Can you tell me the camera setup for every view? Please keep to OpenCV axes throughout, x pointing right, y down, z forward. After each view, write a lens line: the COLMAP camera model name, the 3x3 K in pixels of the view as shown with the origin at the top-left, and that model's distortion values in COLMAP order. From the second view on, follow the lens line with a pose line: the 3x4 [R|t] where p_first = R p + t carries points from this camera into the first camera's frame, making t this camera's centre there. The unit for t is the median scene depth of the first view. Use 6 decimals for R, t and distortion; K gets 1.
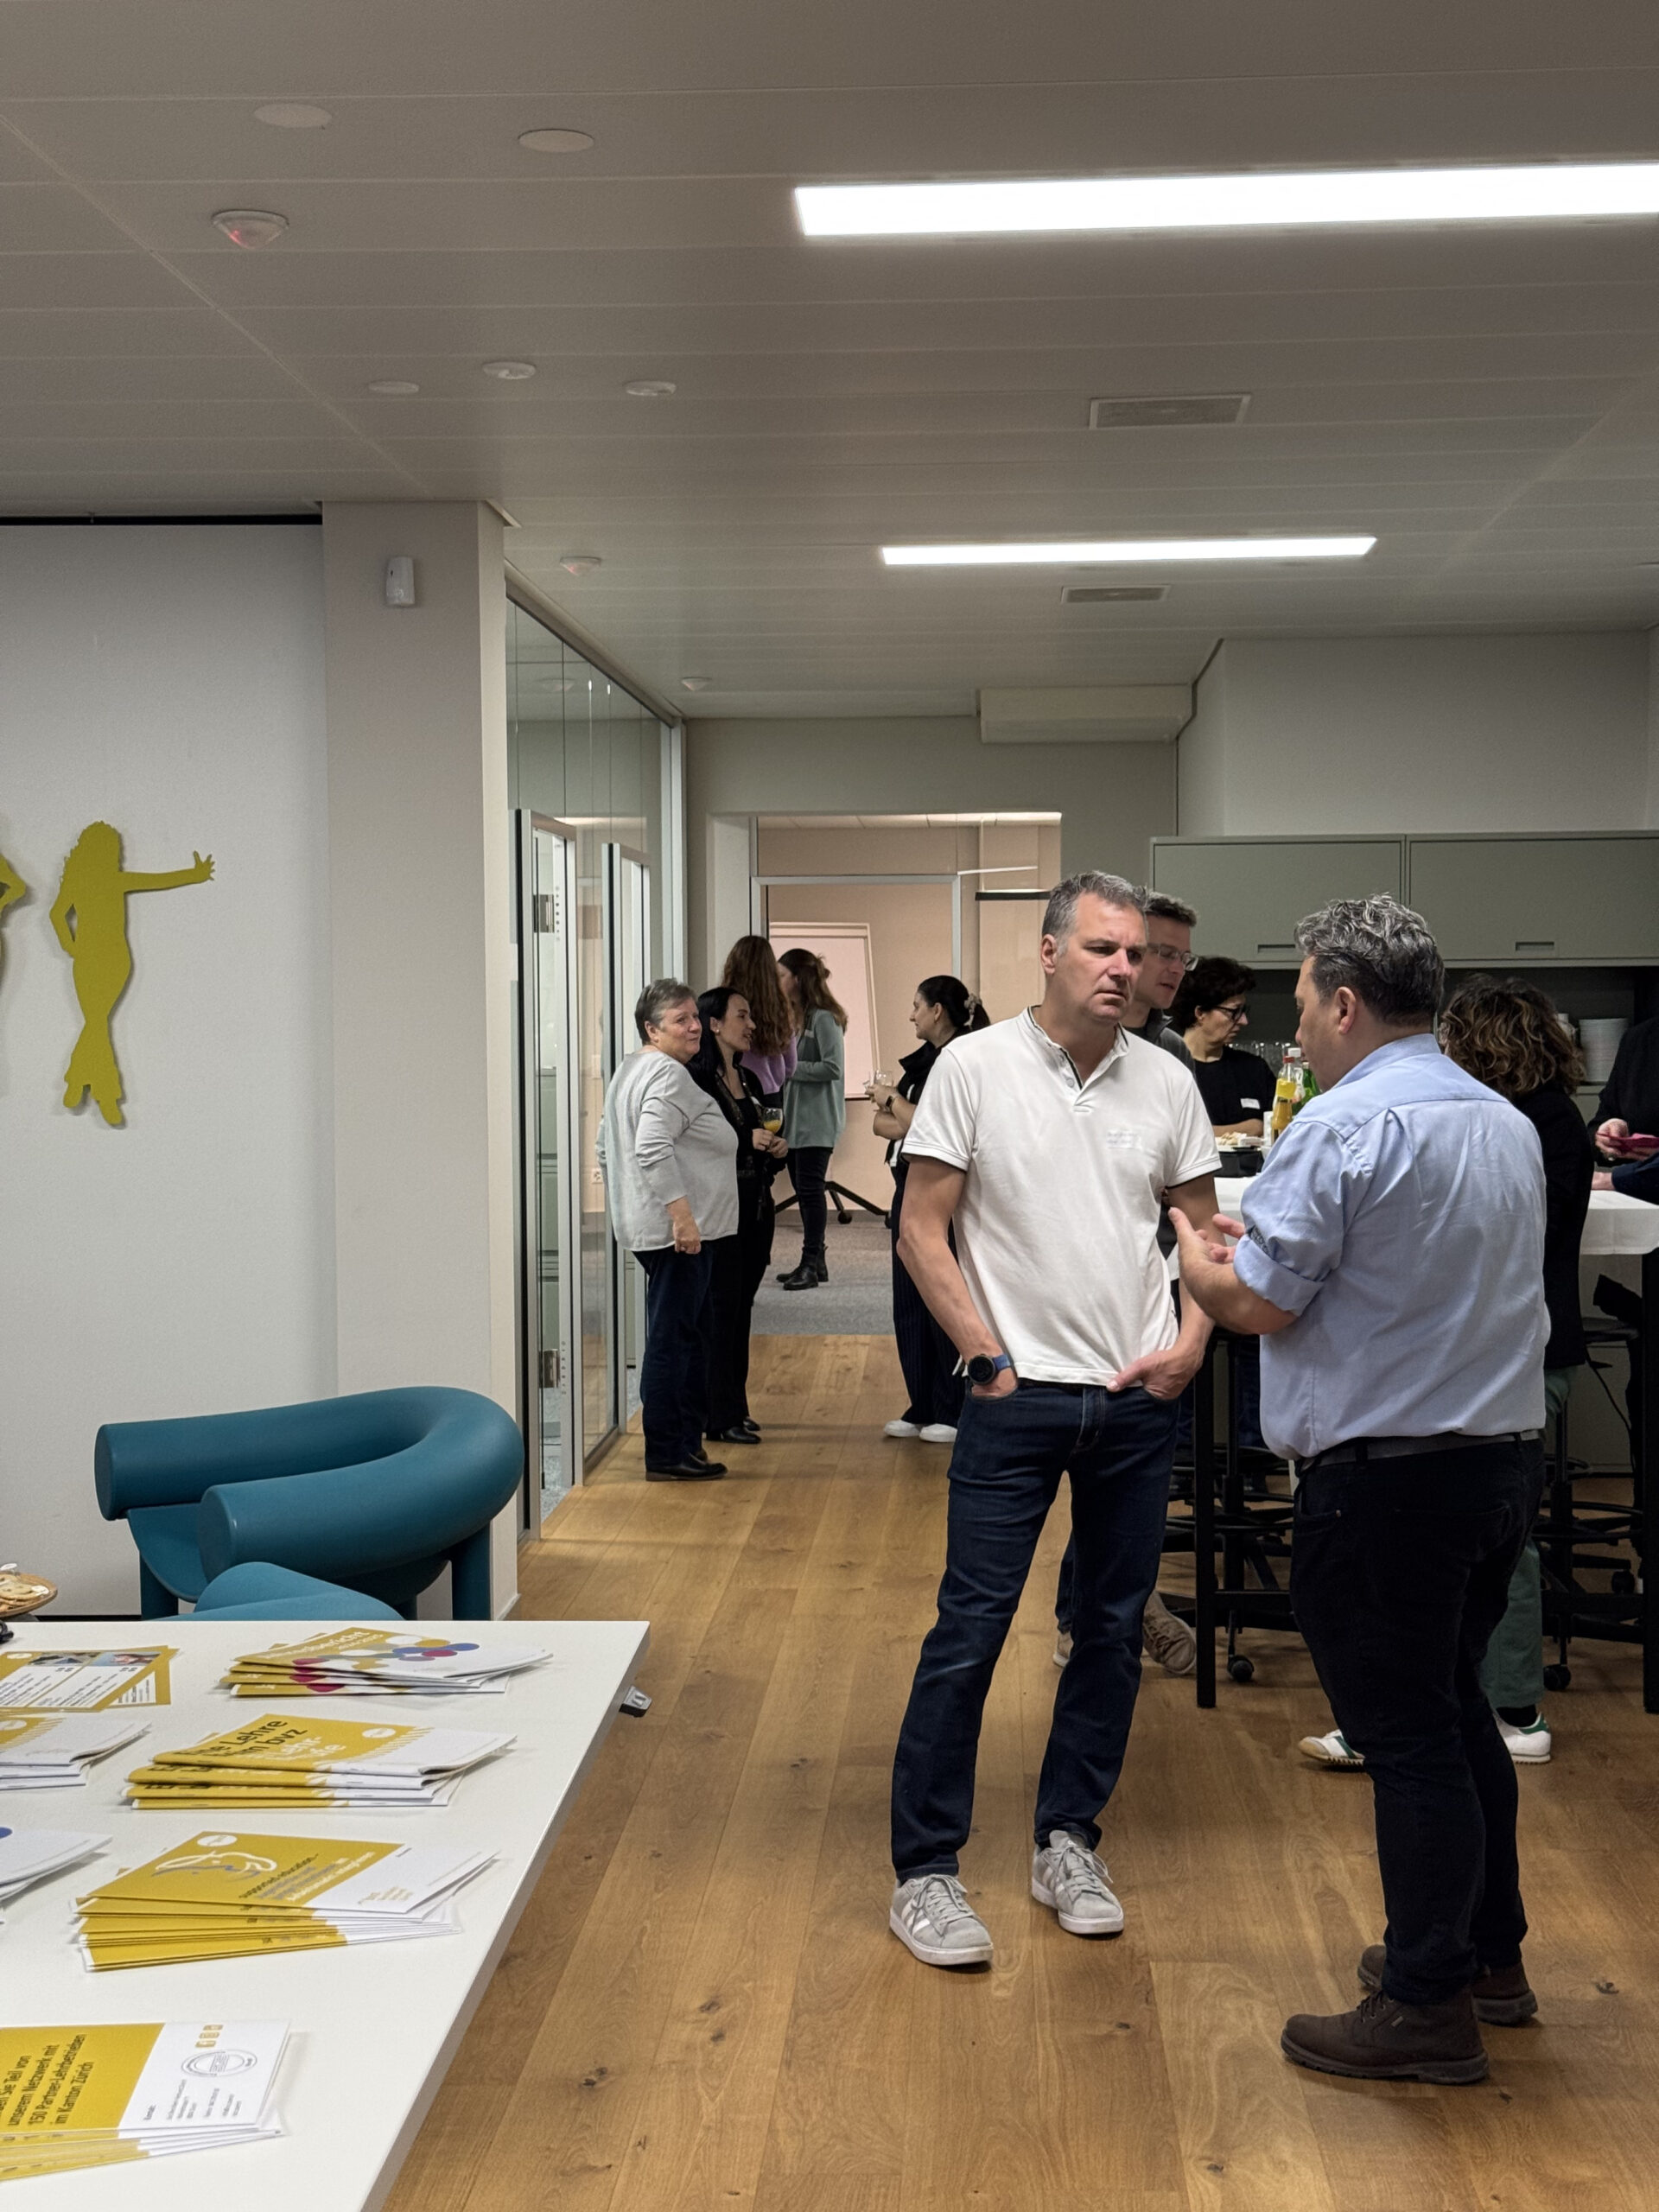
lens RADIAL K [[3119.7, 0, 832.6], [0, 3119.7, 1100.1], [0, 0, 1]] dist [0.163720, 0.000000]
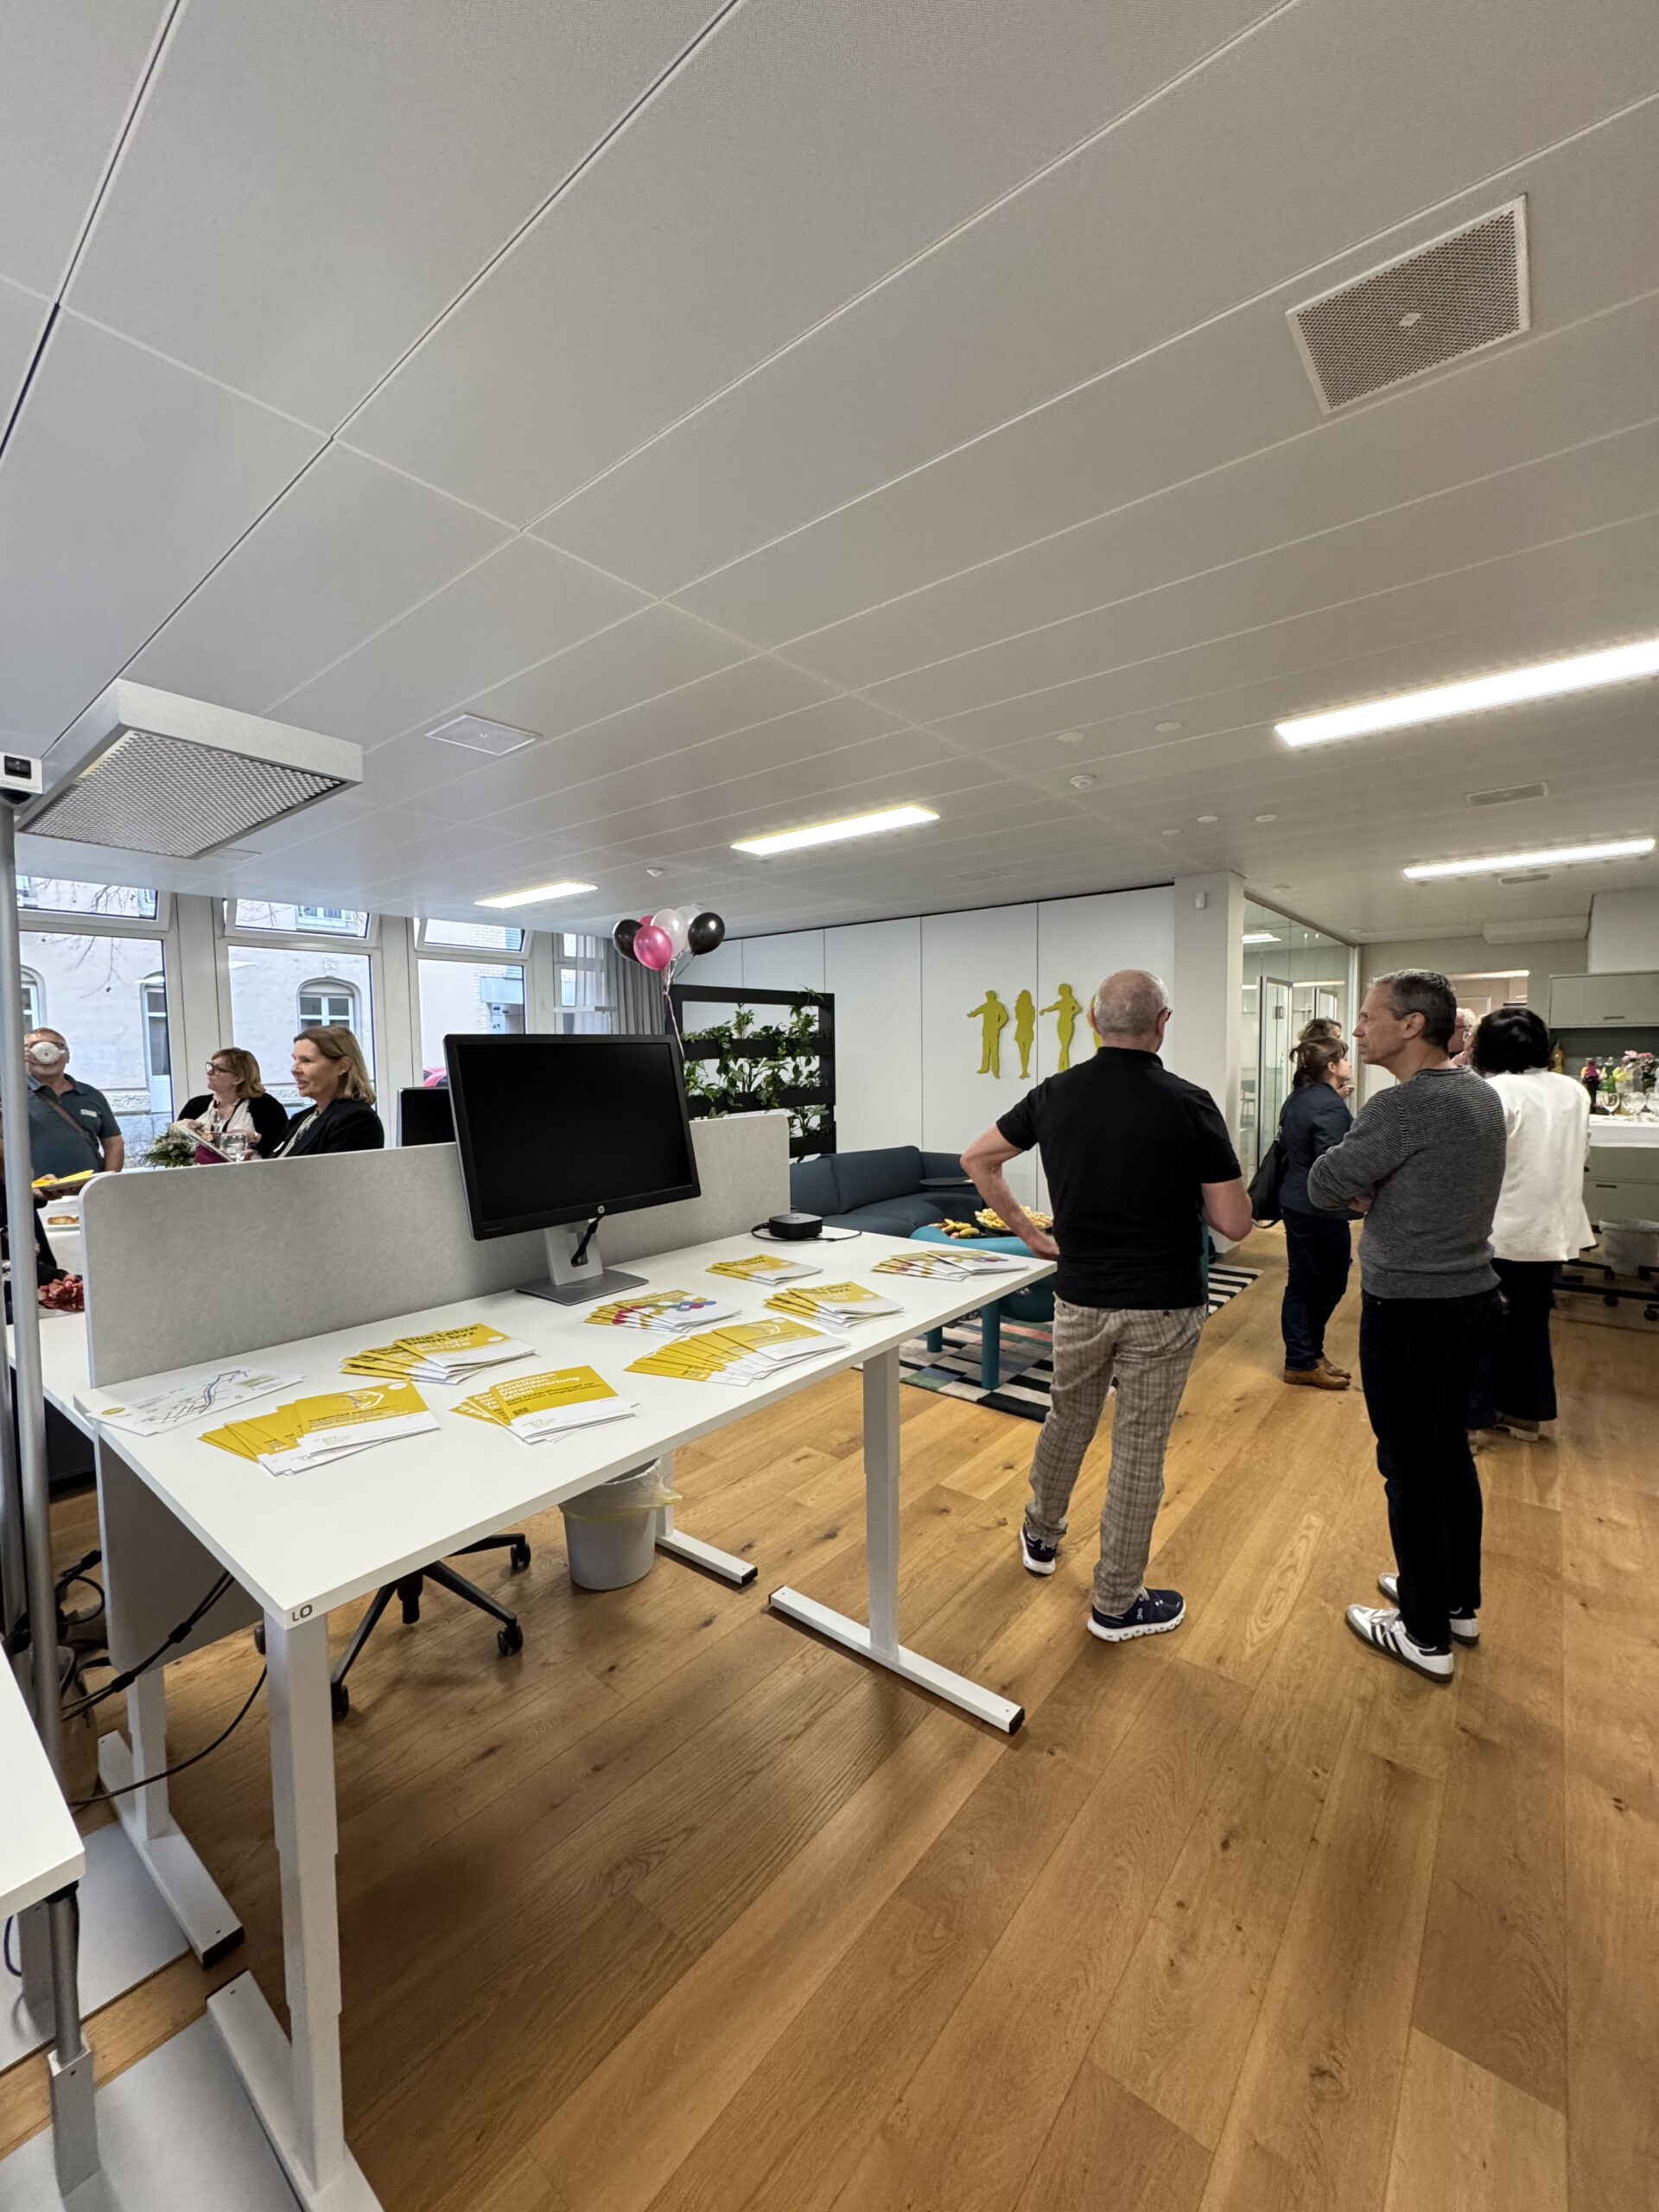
lens RADIAL K [[877.9, 0, 823.1], [0, 877.9, 1102.0], [0, 0, 1]] dist [0.002556, 0.000193]
pose [[0.797249, 0.036091, -0.602571, 0.065267], [-0.017961, 0.999187, 0.036083, 0.001757], [0.603384, -0.017944, 0.797249, 0.085792]]
